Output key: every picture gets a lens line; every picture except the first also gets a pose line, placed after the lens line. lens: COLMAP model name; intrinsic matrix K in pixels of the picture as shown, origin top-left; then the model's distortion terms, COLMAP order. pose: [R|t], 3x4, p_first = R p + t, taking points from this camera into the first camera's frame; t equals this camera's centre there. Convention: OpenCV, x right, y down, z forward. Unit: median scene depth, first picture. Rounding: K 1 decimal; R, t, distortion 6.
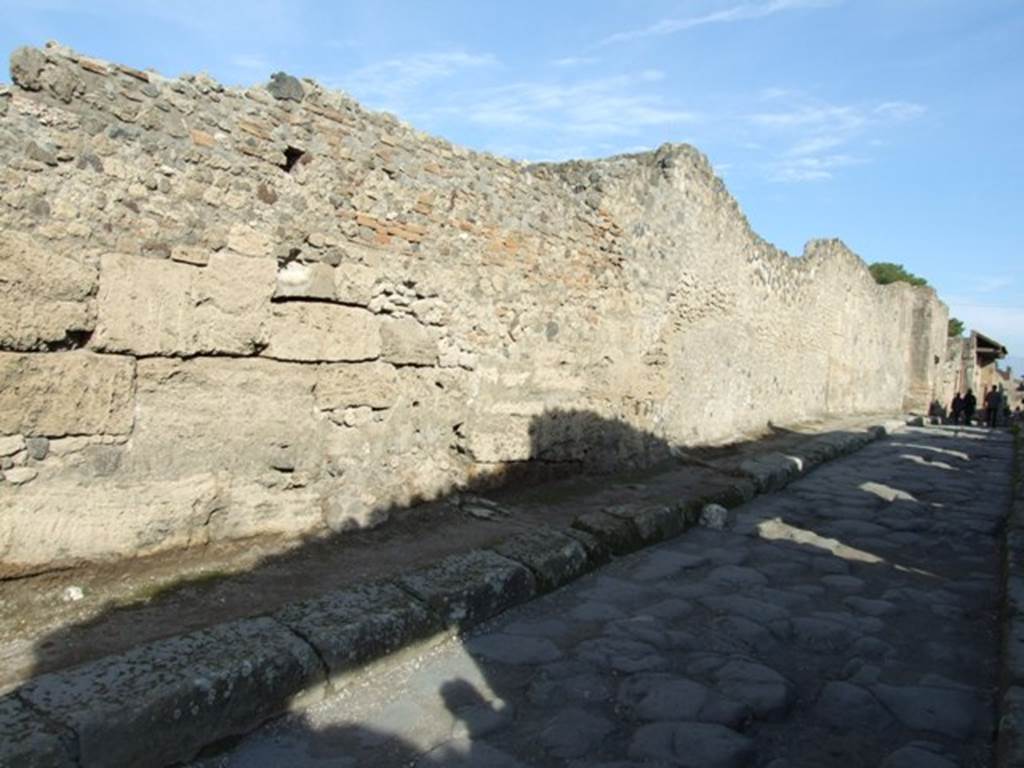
lens RADIAL K [[842.6, 0, 525.4], [0, 842.6, 367.6], [0, 0, 1]] dist [-0.033163, 0.033703]
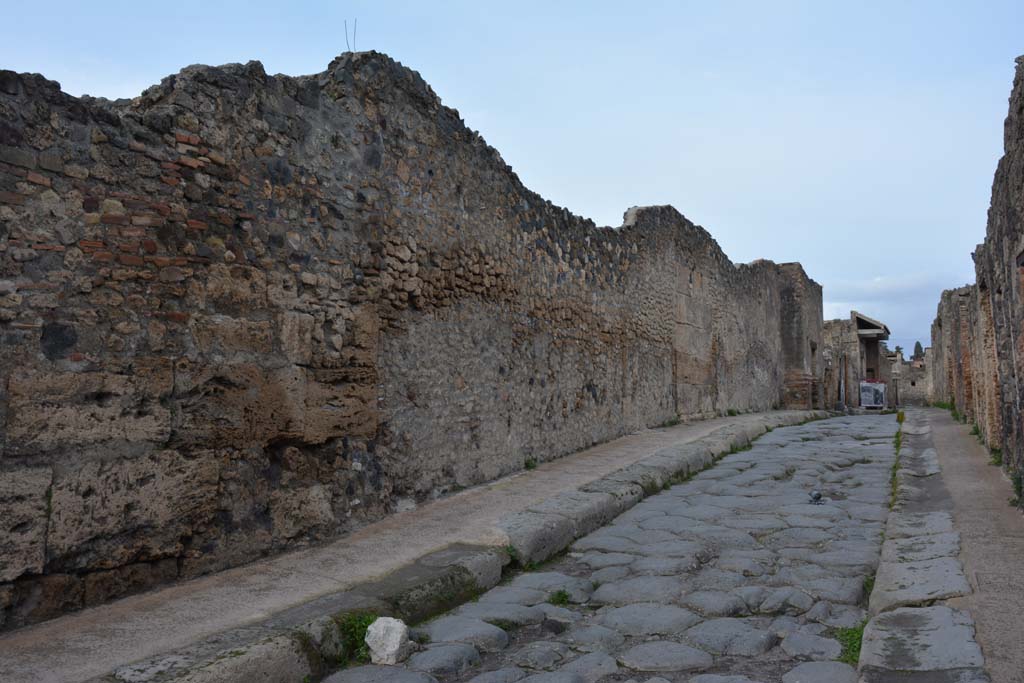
lens RADIAL K [[931.2, 0, 508.7], [0, 931.2, 335.8], [0, 0, 1]] dist [-0.066294, 0.053918]
pose [[0.989180, -0.079485, 0.123311, 0.216839], [0.086403, 0.994913, -0.051796, 0.009468], [-0.118566, 0.061889, 0.991015, 0.307821]]
